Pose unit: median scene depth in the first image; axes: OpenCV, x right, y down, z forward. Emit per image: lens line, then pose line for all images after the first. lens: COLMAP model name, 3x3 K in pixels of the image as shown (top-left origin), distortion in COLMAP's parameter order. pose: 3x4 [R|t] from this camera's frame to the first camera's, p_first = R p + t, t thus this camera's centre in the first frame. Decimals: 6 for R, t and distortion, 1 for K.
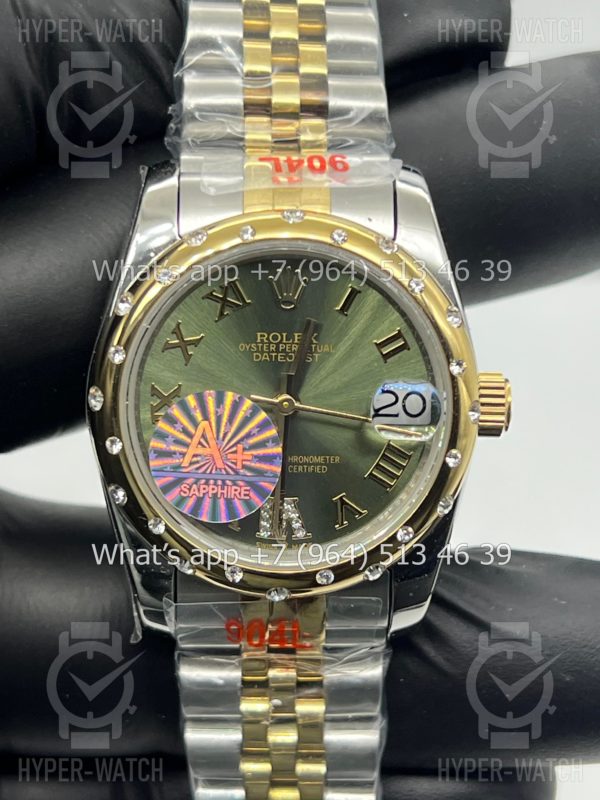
lens RADIAL K [[1854.1, 0, 295.6], [0, 1854.1, 392.1], [0, 0, 1]] dist [0.235757, 0.000000]
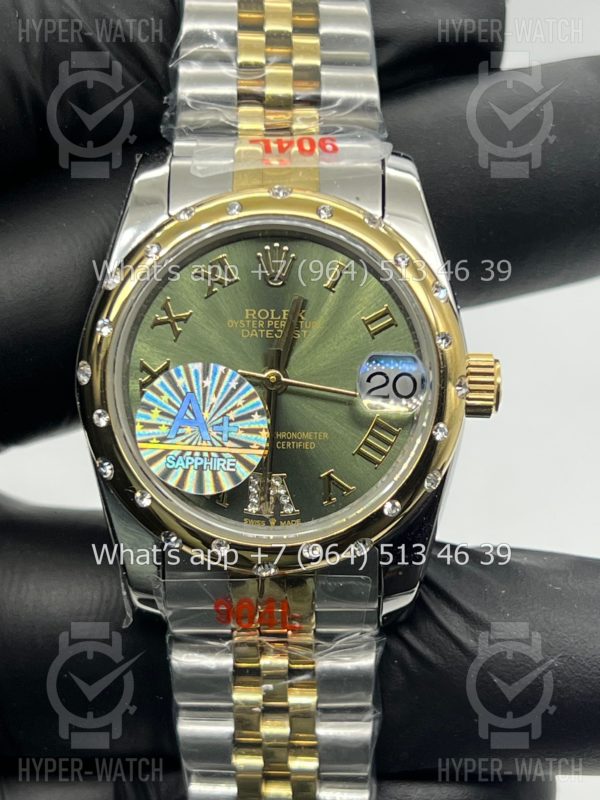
lens RADIAL K [[1854.1, 0, 301.4], [0, 1854.1, 395.6], [0, 0, 1]] dist [0.235757, 0.000000]
pose [[0.999167, -0.001390, -0.040784, 0.050350], [-0.002313, 0.995884, -0.090610, 0.105170], [0.040742, 0.090628, 0.995051, 0.004313]]
